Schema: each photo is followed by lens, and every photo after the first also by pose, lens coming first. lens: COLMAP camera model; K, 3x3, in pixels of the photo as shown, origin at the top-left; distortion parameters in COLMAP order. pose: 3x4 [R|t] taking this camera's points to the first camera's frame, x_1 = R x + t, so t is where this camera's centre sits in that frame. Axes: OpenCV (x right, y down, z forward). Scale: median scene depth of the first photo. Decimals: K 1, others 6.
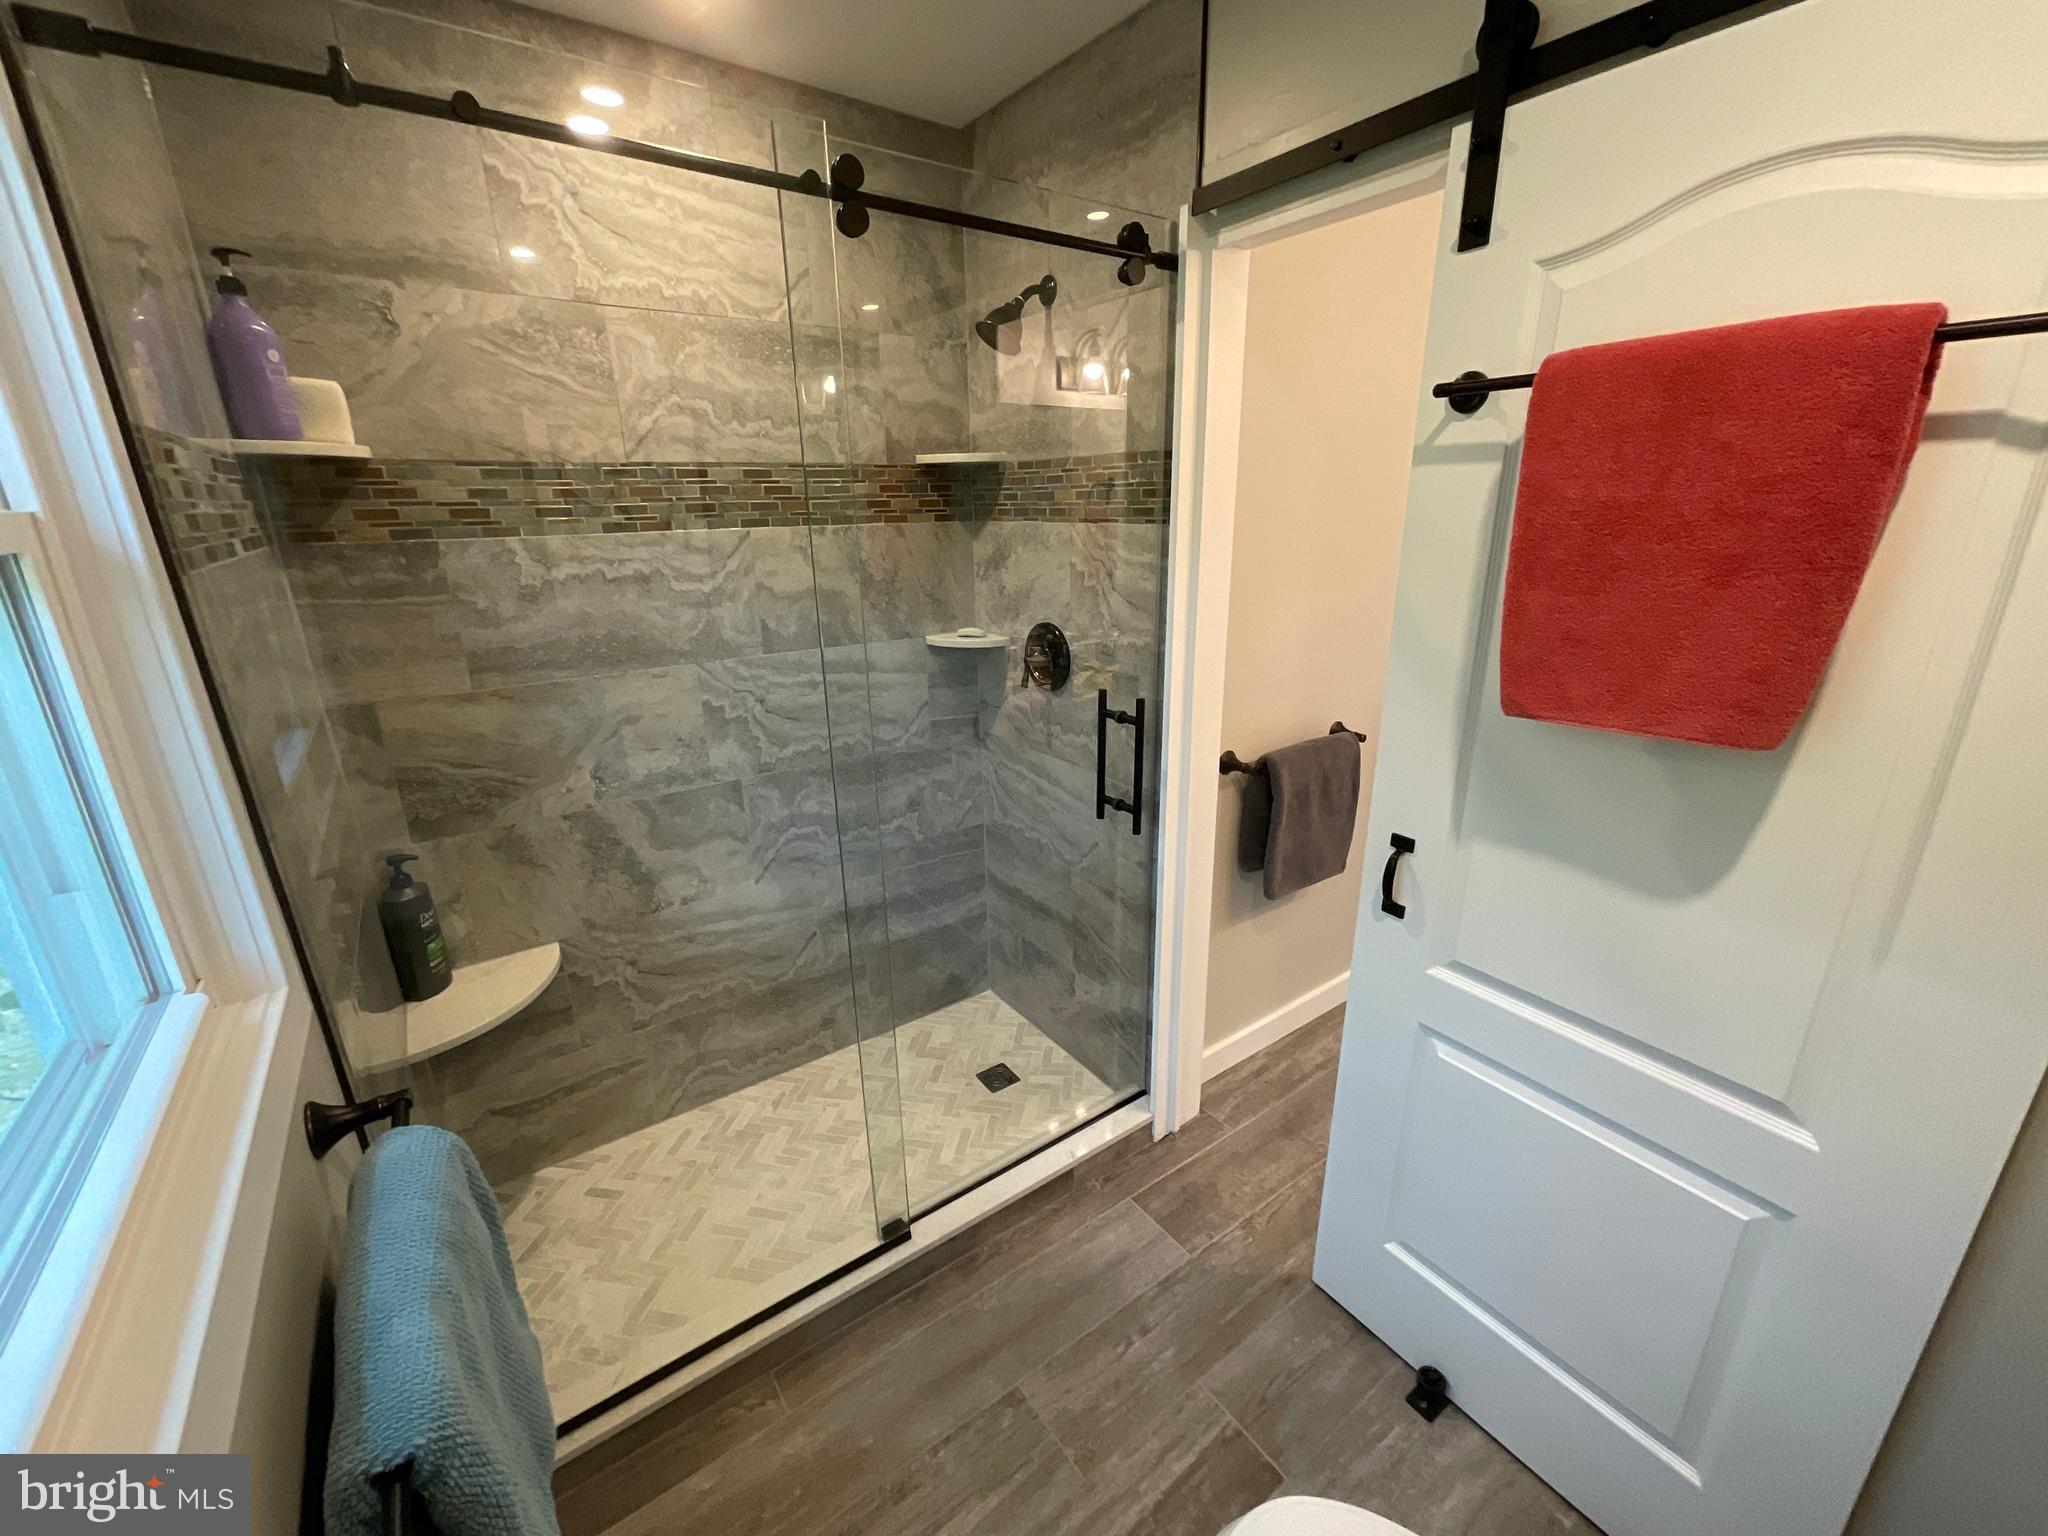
lens RADIAL K [[808.7, 0, 1034.1], [0, 808.7, 791.6], [0, 0, 1]] dist [-0.007023, 0.001354]
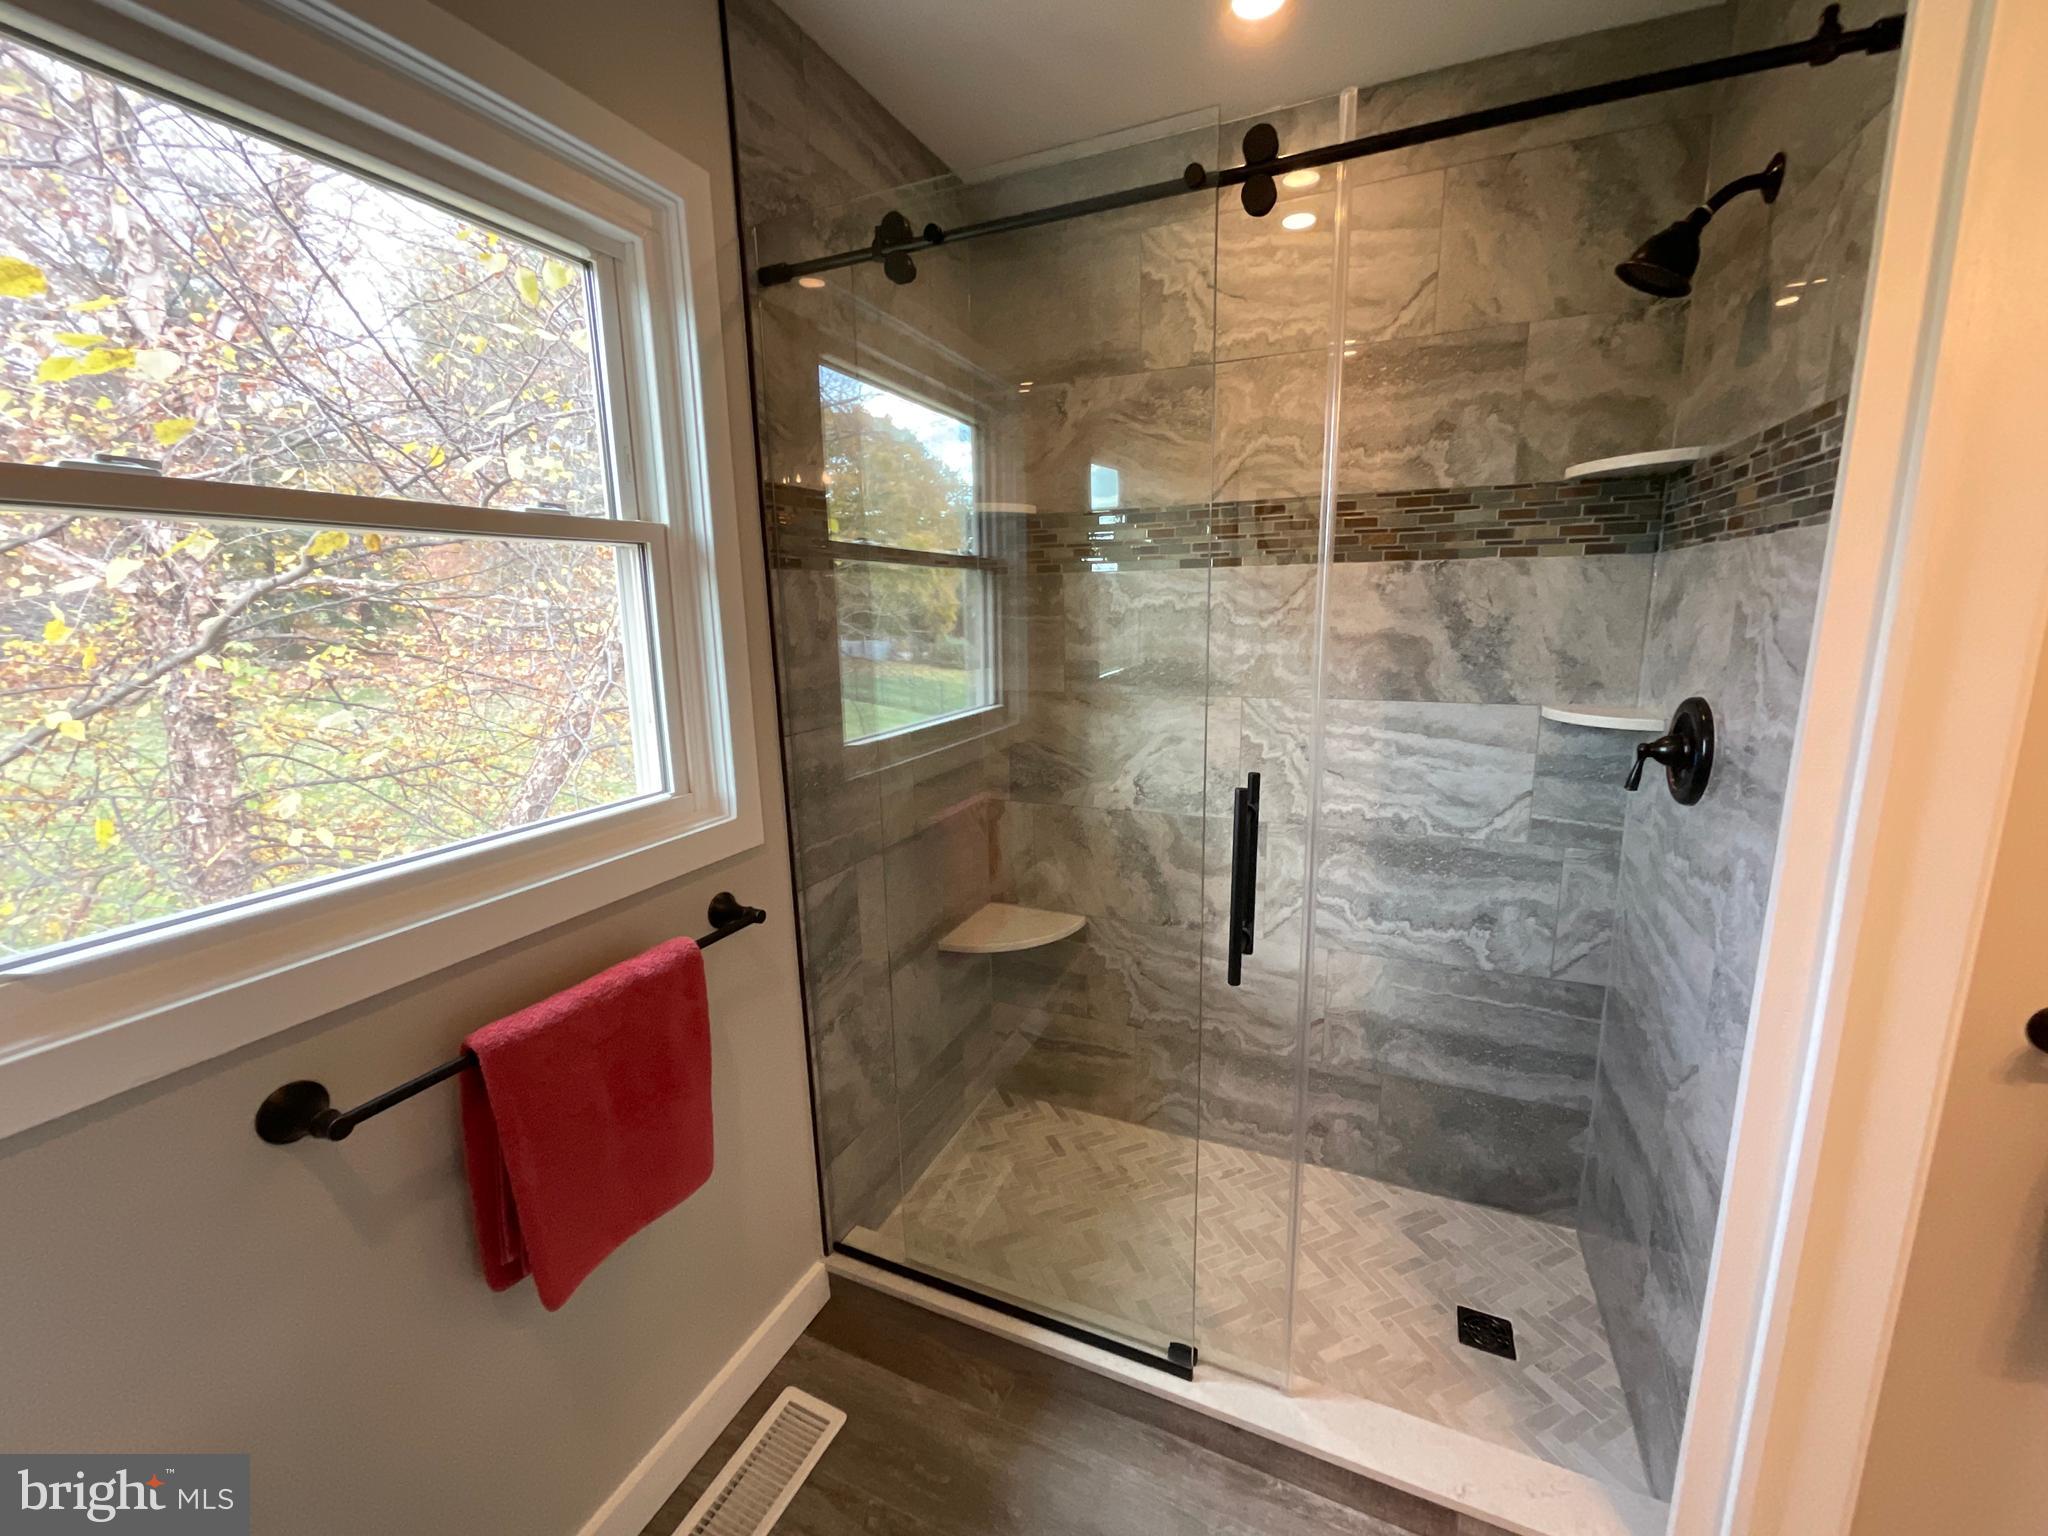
lens RADIAL K [[808.7, 0, 1006.7], [0, 808.7, 785.3], [0, 0, 1]] dist [-0.007023, 0.001354]
pose [[0.514067, 0.194869, -0.835321, 0.286460], [-0.280590, 0.958476, 0.050921, -0.022095], [0.810558, 0.208206, 0.547399, 0.229787]]
